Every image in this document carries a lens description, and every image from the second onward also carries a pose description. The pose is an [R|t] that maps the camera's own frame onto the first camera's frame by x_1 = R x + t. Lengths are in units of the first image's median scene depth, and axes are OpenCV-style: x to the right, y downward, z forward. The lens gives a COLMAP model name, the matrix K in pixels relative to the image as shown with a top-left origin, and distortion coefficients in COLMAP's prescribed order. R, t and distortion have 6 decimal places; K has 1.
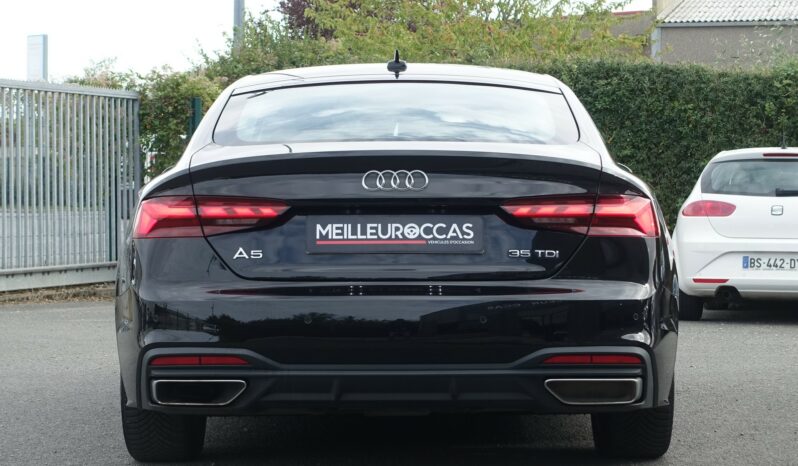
lens RADIAL K [[1878.3, 0, 403.2], [0, 1878.3, 234.8], [0, 0, 1]] dist [0.012589, 0.000000]
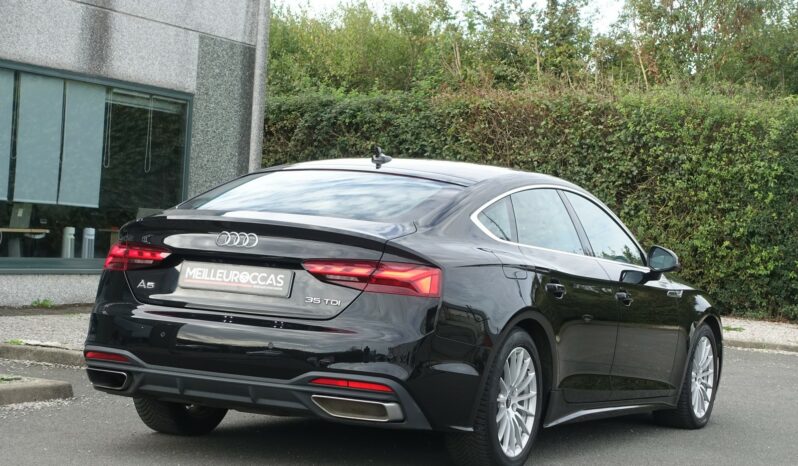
lens RADIAL K [[1878.3, 0, 396.9], [0, 1878.3, 232.5], [0, 0, 1]] dist [0.012589, 0.000000]
pose [[0.896506, 0.063689, -0.438430, 0.702547], [-0.085403, 0.995896, -0.029964, -0.002915], [0.434722, 0.064306, 0.898266, -0.184624]]
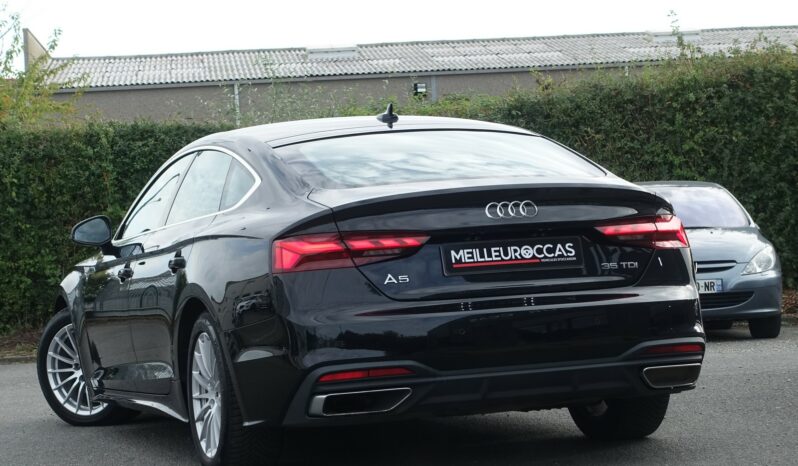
lens RADIAL K [[1878.3, 0, 394.0], [0, 1878.3, 231.5], [0, 0, 1]] dist [0.012589, 0.000000]
pose [[0.941551, -0.049039, 0.333282, -0.469599], [0.061147, 0.997792, -0.025933, 0.010728], [-0.331274, 0.044797, 0.942470, -0.092050]]
